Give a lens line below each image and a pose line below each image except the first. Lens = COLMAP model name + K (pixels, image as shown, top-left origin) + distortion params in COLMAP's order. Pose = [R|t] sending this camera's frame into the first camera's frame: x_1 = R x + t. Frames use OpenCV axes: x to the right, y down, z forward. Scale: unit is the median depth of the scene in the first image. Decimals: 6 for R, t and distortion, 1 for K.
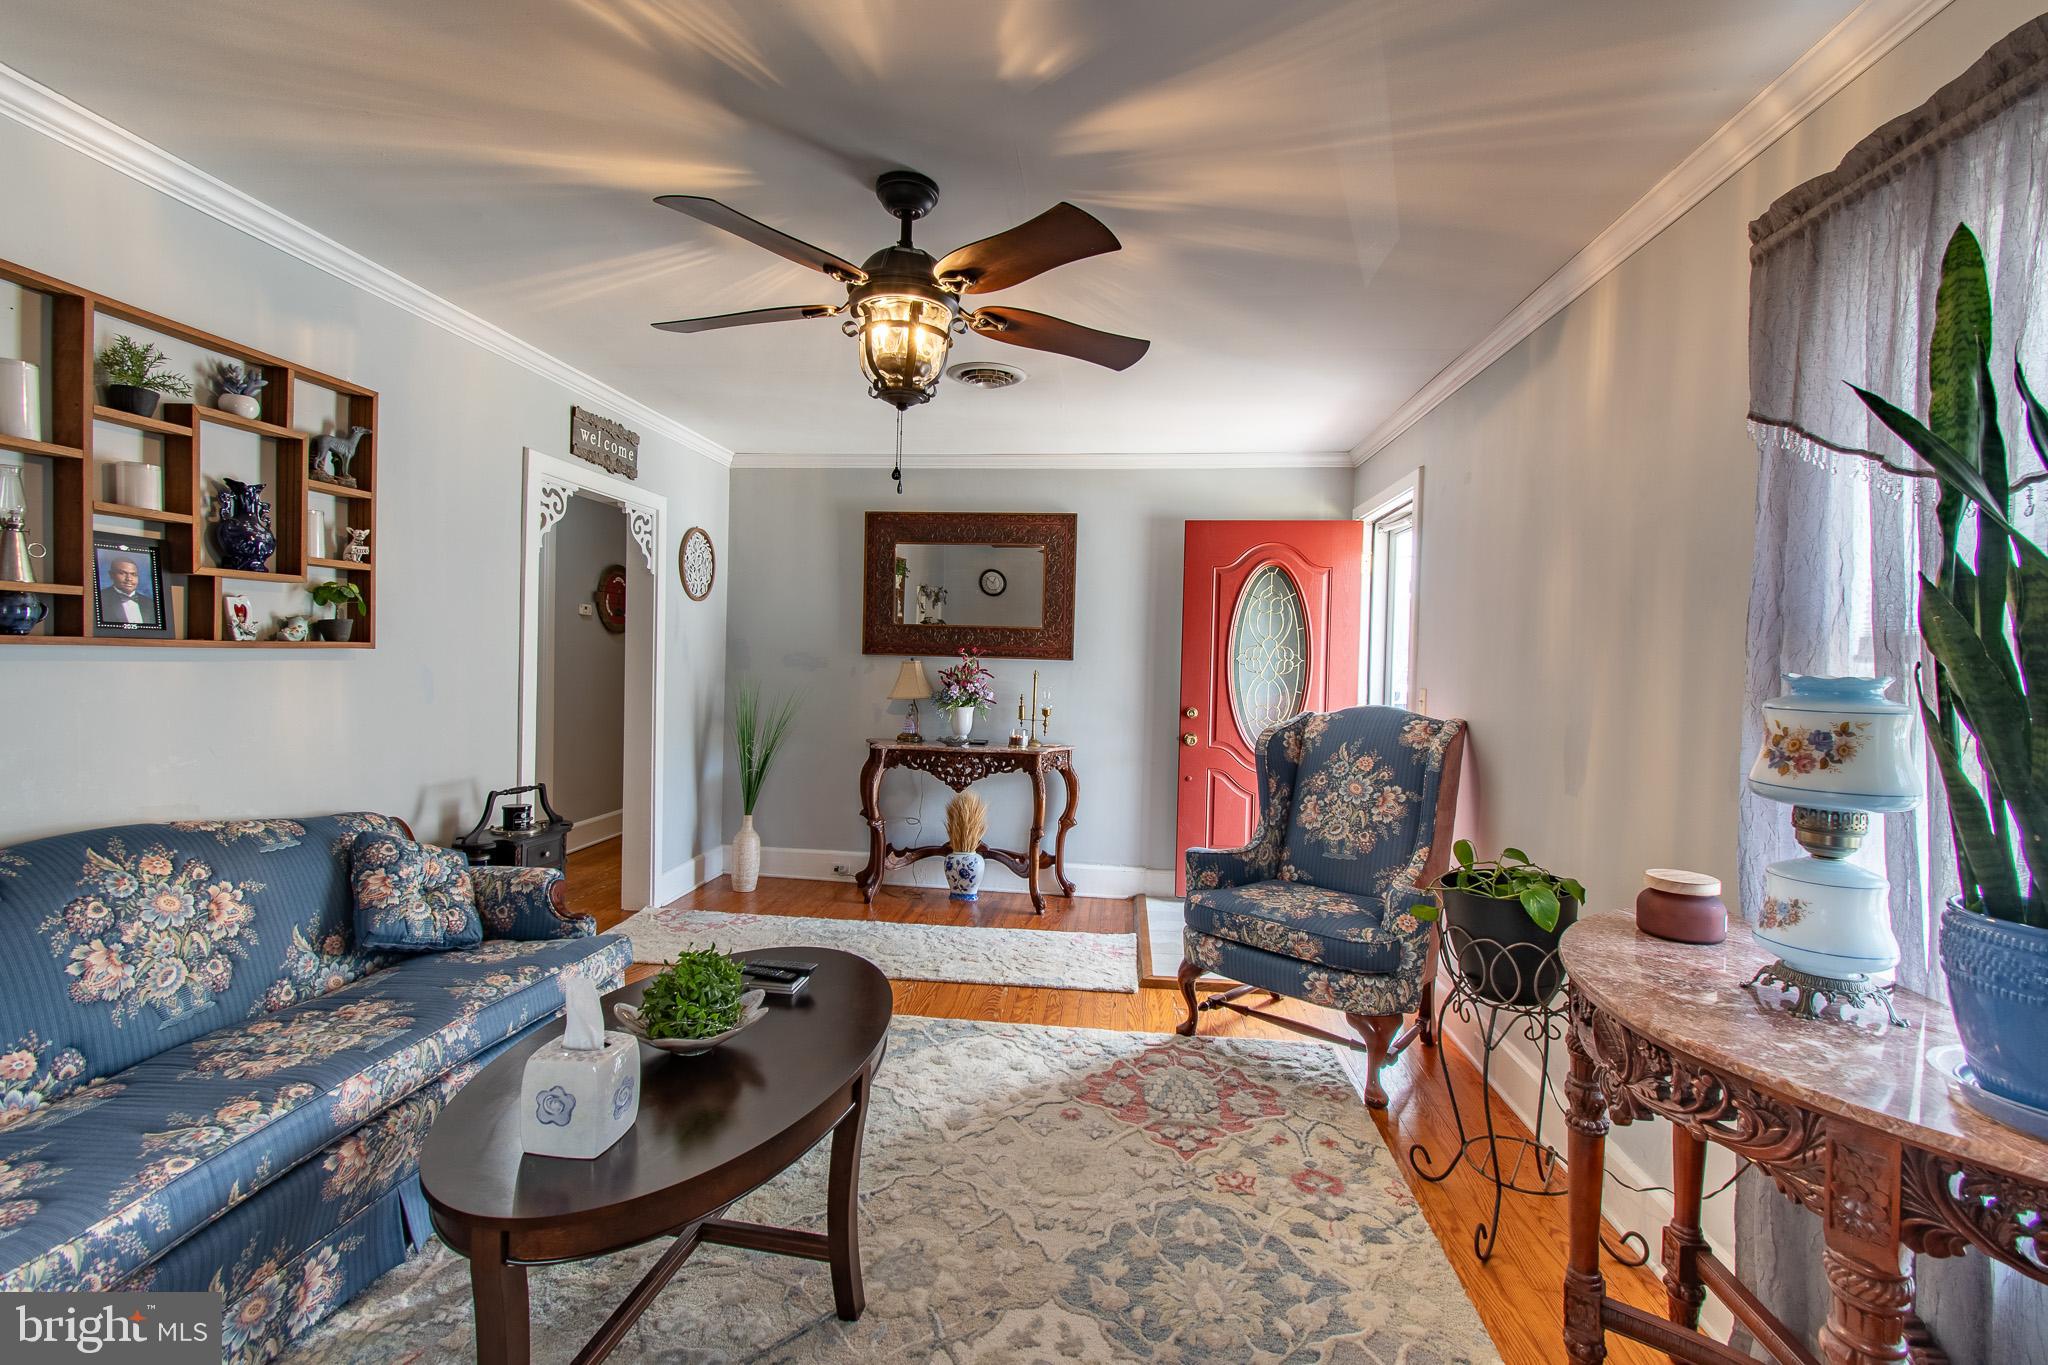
lens RADIAL K [[903.8, 0, 1014.0], [0, 903.8, 666.9], [0, 0, 1]] dist [0.003676, -0.002740]
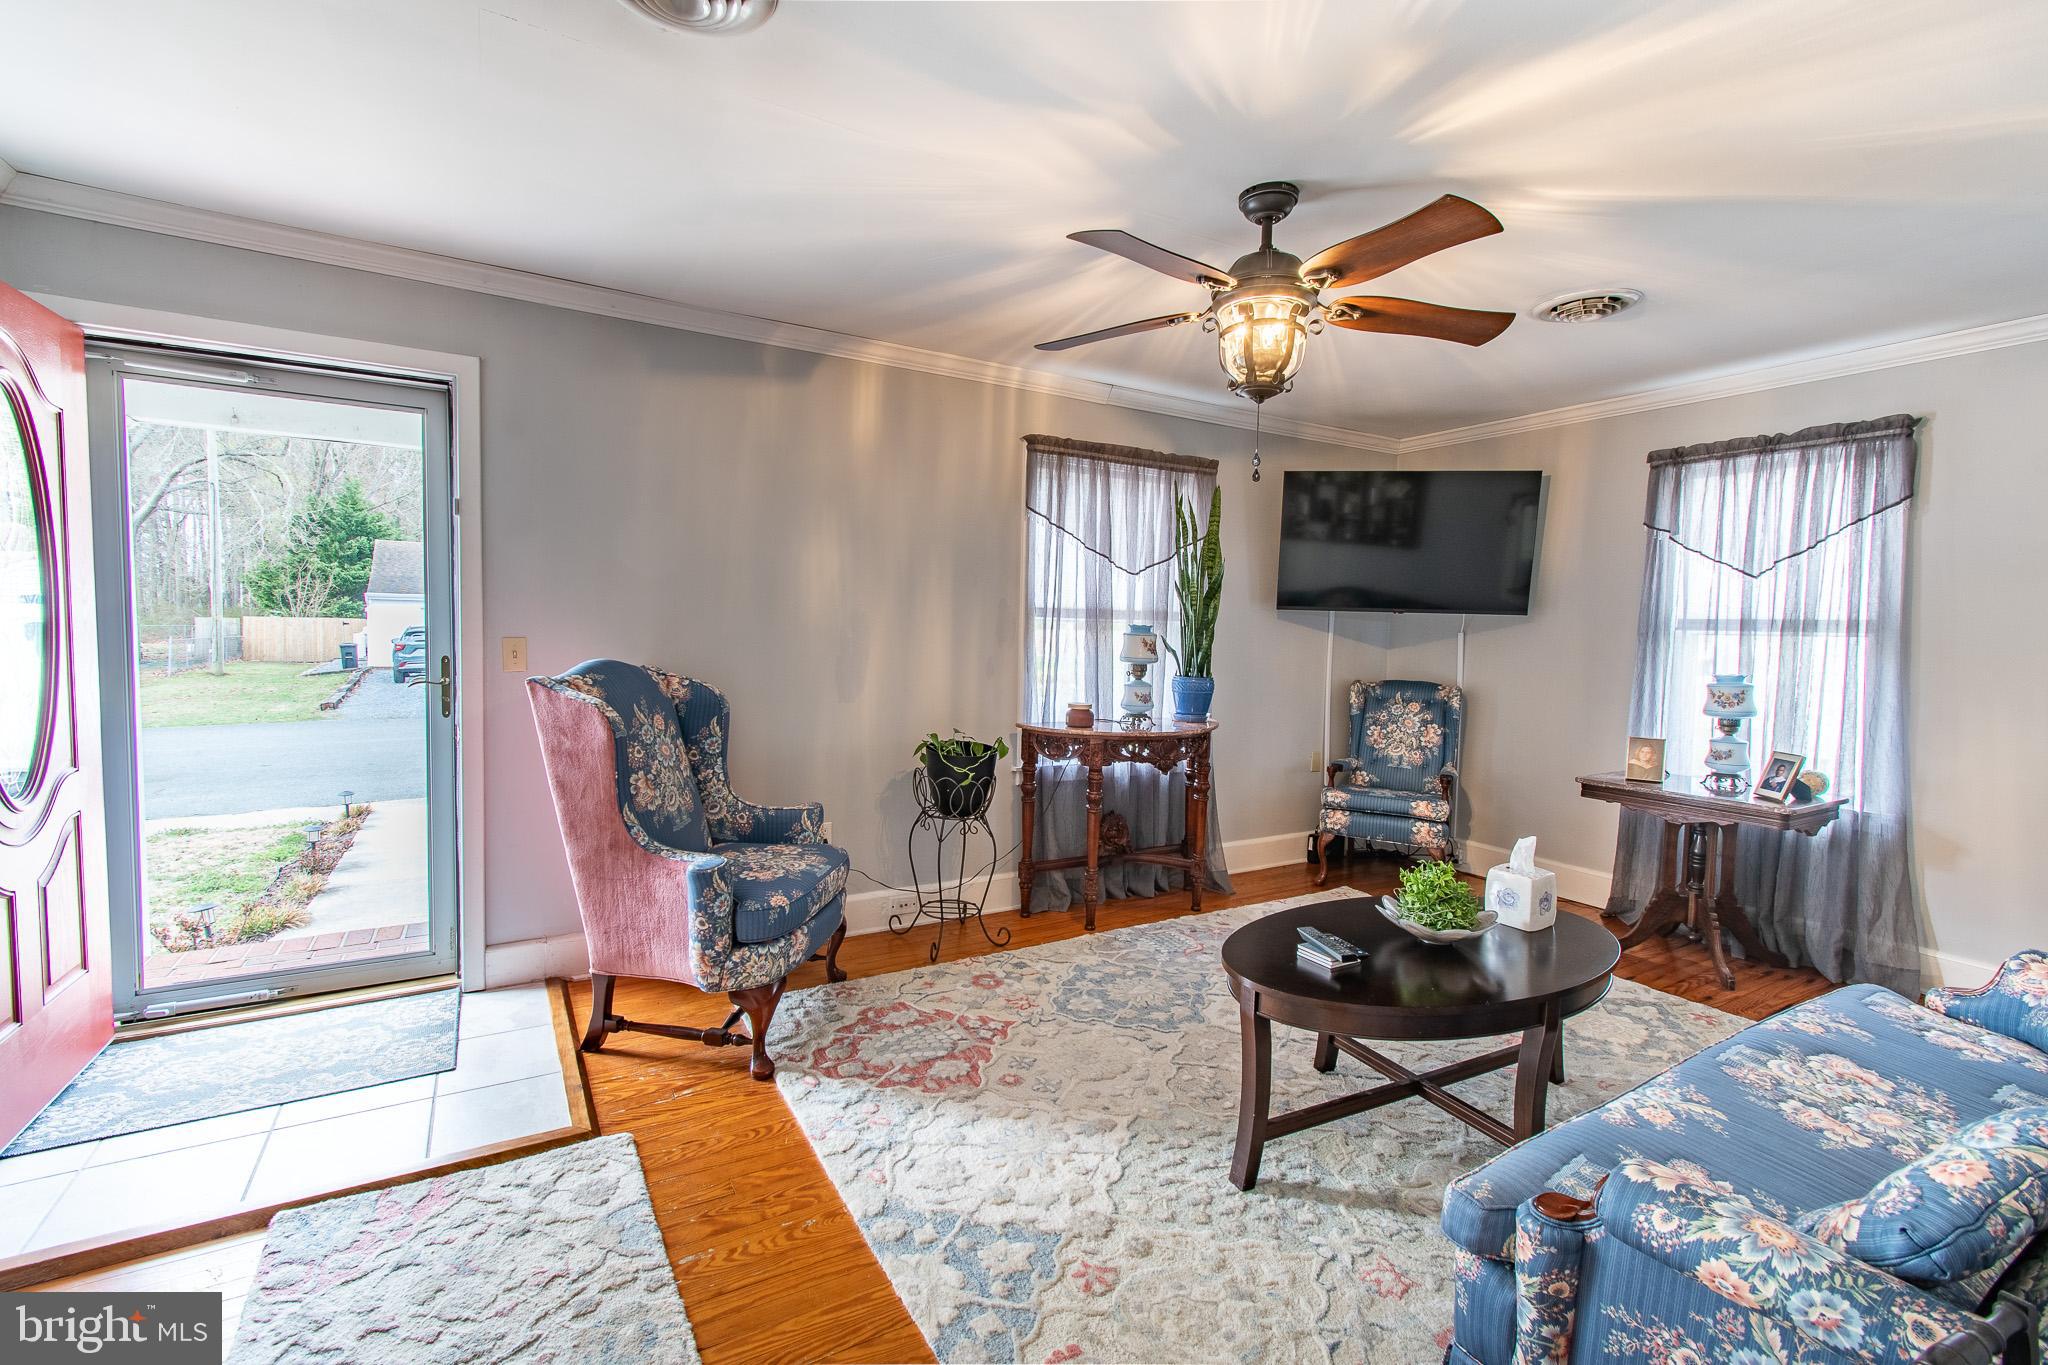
lens RADIAL K [[903.8, 0, 1032.6], [0, 903.8, 673.0], [0, 0, 1]] dist [0.003676, -0.002740]
pose [[-0.612320, -0.086197, 0.785897, -0.805062], [-0.031224, 0.995900, 0.084902, -0.045754], [-0.789993, 0.027448, -0.612501, 1.821559]]
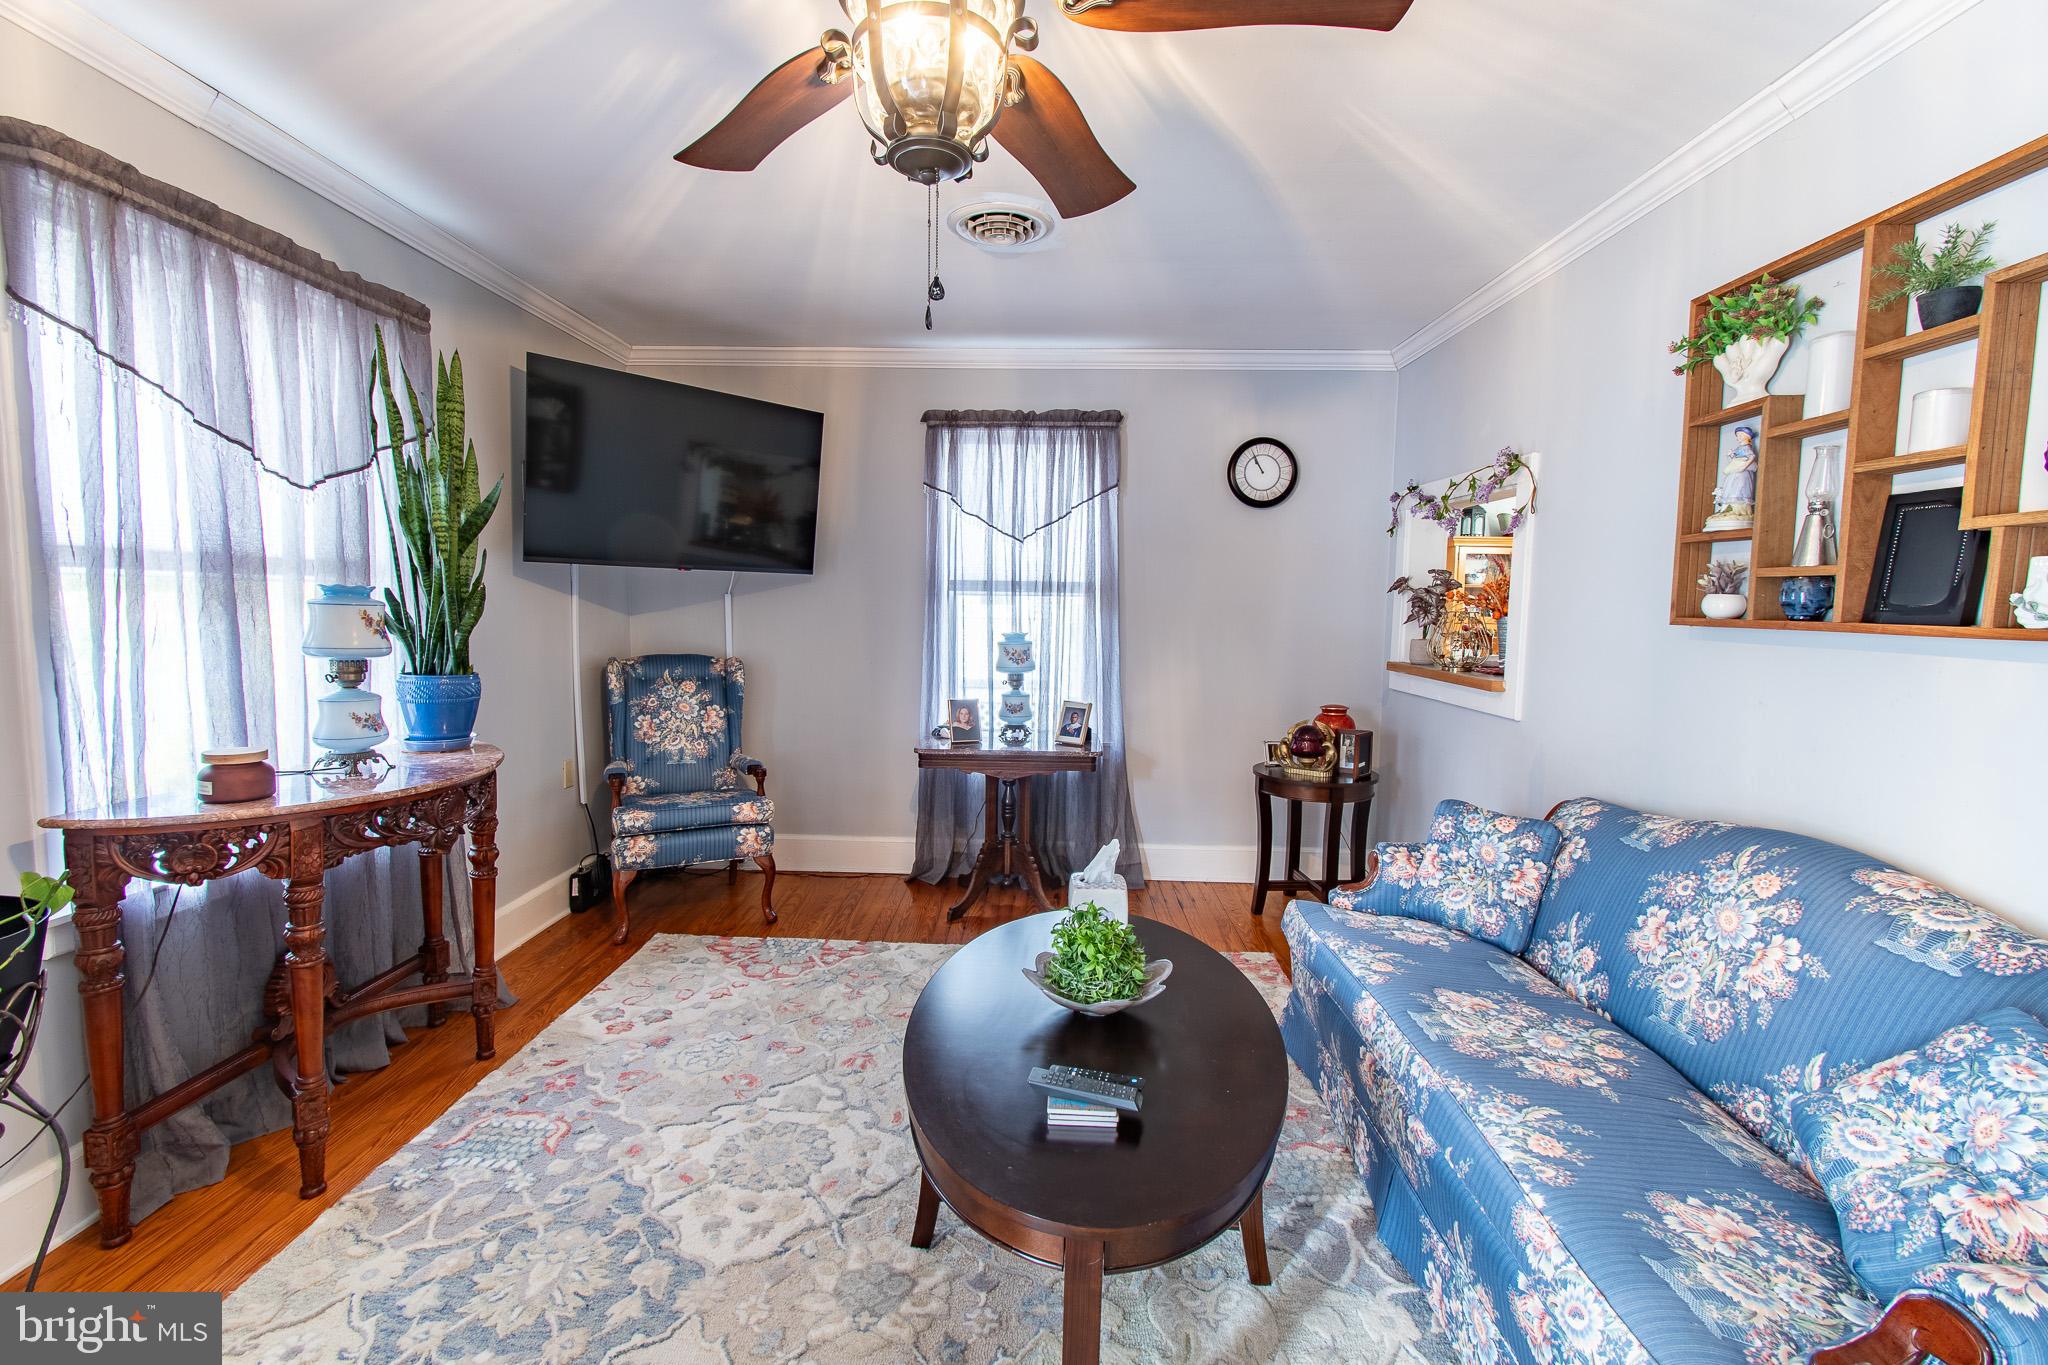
lens RADIAL K [[903.8, 0, 1027.3], [0, 903.8, 677.0], [0, 0, 1]] dist [0.003676, -0.002740]
pose [[-0.994741, -0.038109, -0.095070, -0.140080], [-0.047010, 0.994535, 0.093225, -0.022006], [0.090997, 0.097204, -0.991096, 1.567706]]
